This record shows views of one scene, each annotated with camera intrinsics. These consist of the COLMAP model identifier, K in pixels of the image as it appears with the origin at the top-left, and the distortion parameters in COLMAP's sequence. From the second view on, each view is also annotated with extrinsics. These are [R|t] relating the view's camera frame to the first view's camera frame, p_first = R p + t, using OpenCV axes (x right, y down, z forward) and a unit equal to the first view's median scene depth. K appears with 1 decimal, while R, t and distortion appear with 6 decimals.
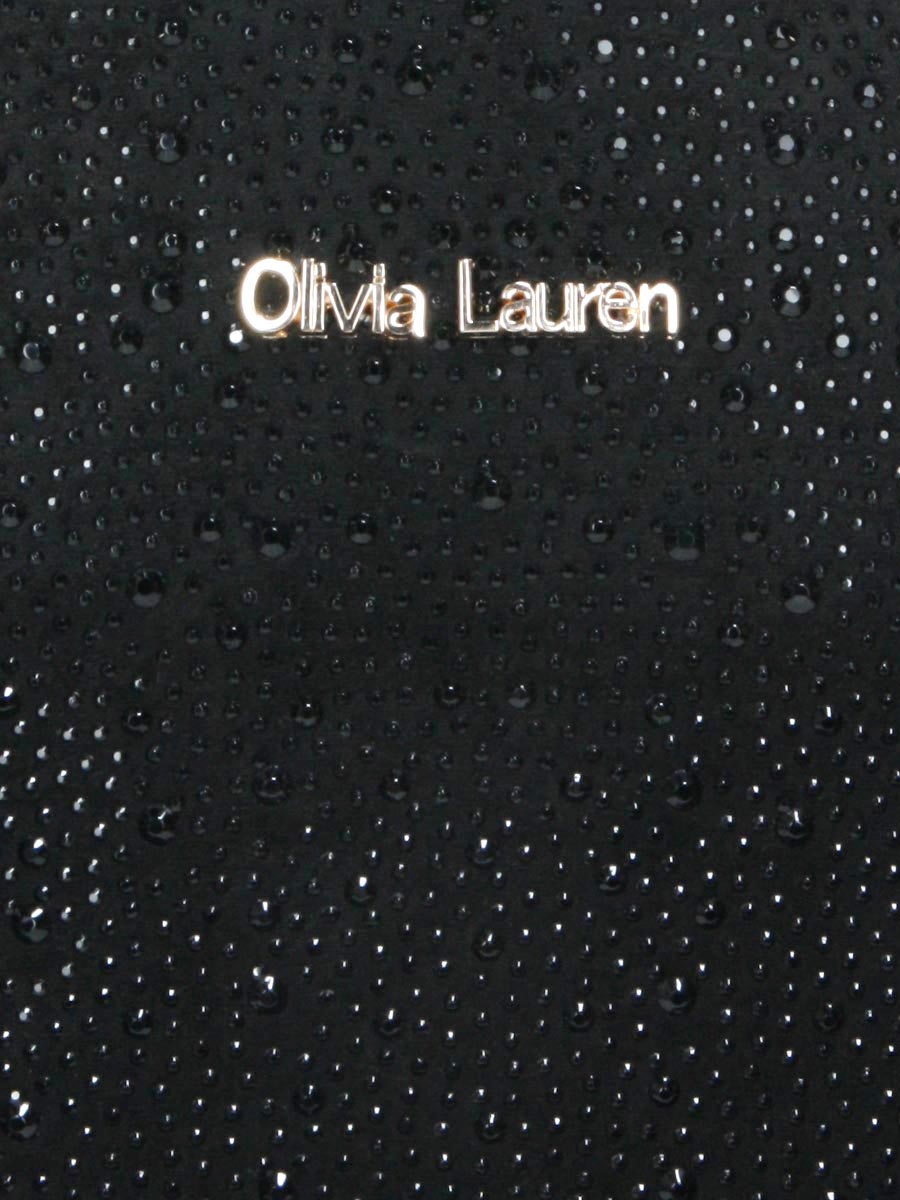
lens RADIAL K [[3382.7, 0, 450.0], [0, 3382.7, 600.0], [0, 0, 1]] dist [0.492237, -0.022449]
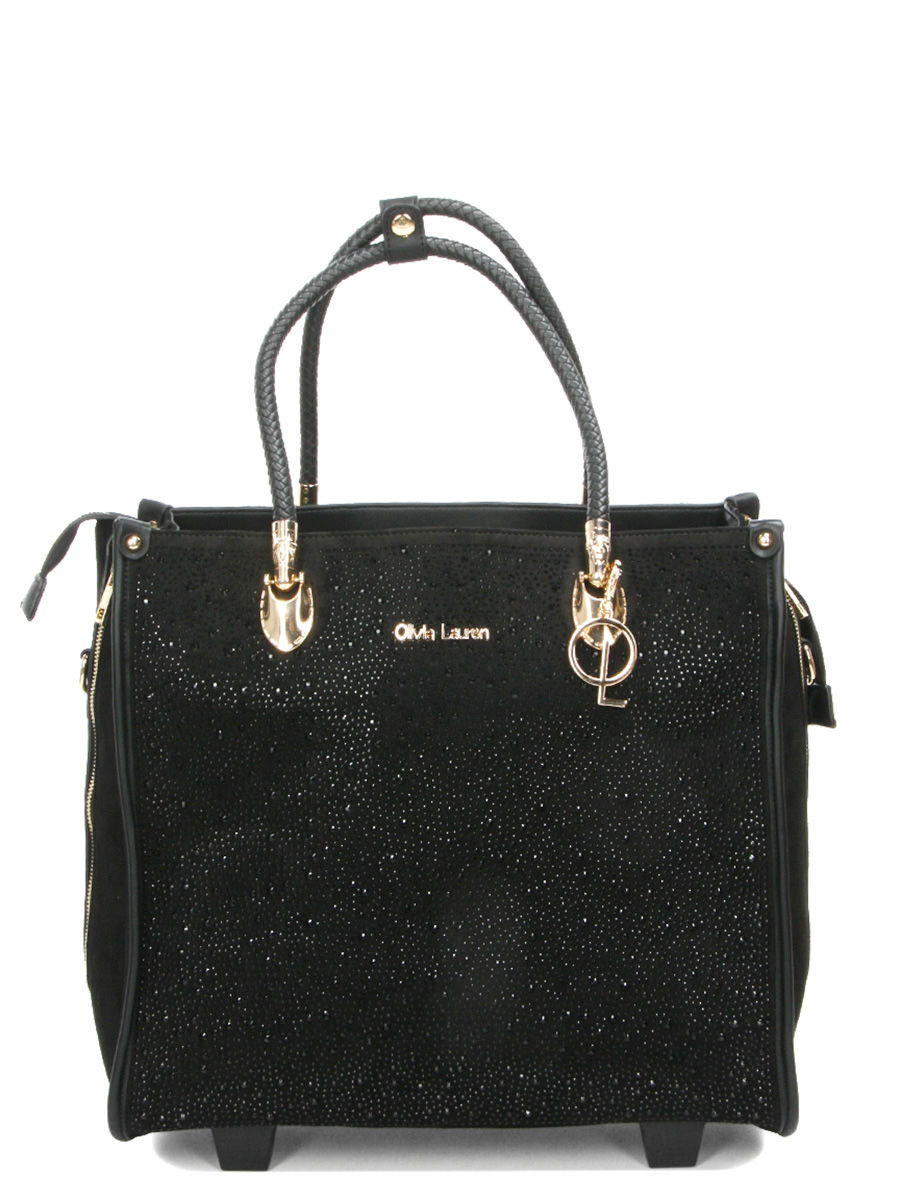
lens RADIAL K [[1379.2, 0, 450.0], [0, 1379.2, 600.0], [0, 0, 1]] dist [0.008996, -0.297269]
pose [[0.999984, -0.004820, -0.002850, 0.019688], [0.004352, 0.989254, -0.146139, 0.144948], [0.003524, 0.146124, 0.989260, -0.883180]]
